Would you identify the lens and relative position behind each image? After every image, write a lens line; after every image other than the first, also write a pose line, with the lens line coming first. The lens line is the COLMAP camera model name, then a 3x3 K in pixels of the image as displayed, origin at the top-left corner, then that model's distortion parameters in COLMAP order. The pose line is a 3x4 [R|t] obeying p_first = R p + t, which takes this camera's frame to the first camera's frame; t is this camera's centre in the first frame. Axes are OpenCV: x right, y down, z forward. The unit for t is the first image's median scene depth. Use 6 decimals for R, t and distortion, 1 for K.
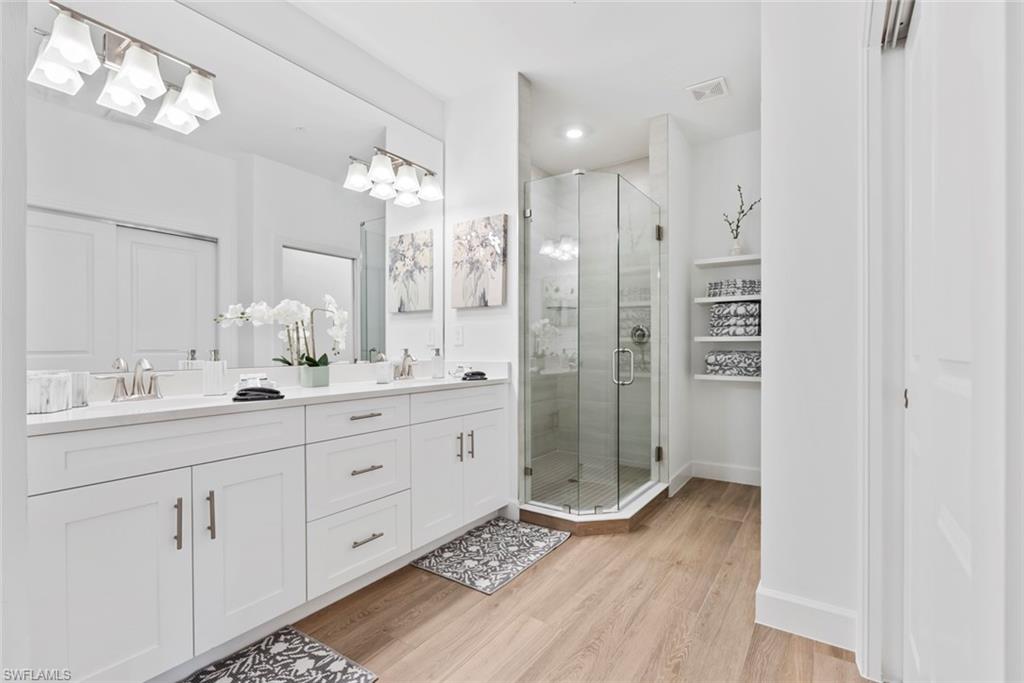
lens RADIAL K [[458.3, 0, 519.0], [0, 458.3, 348.8], [0, 0, 1]] dist [0.000838, 0.000195]
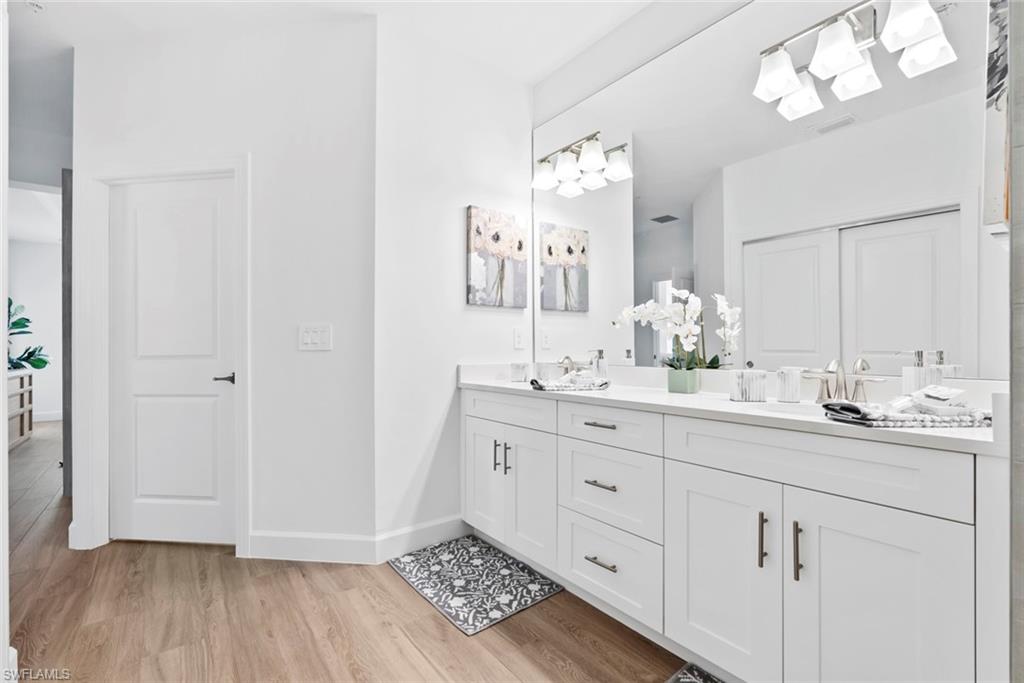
lens RADIAL K [[458.3, 0, 519.0], [0, 458.3, 348.8], [0, 0, 1]] dist [0.000838, 0.000195]
pose [[-0.315500, 0.000403, -0.948926, 0.596220], [0.000628, 1.000000, 0.000216, -0.003532], [0.948925, -0.000528, -0.315500, 1.180889]]
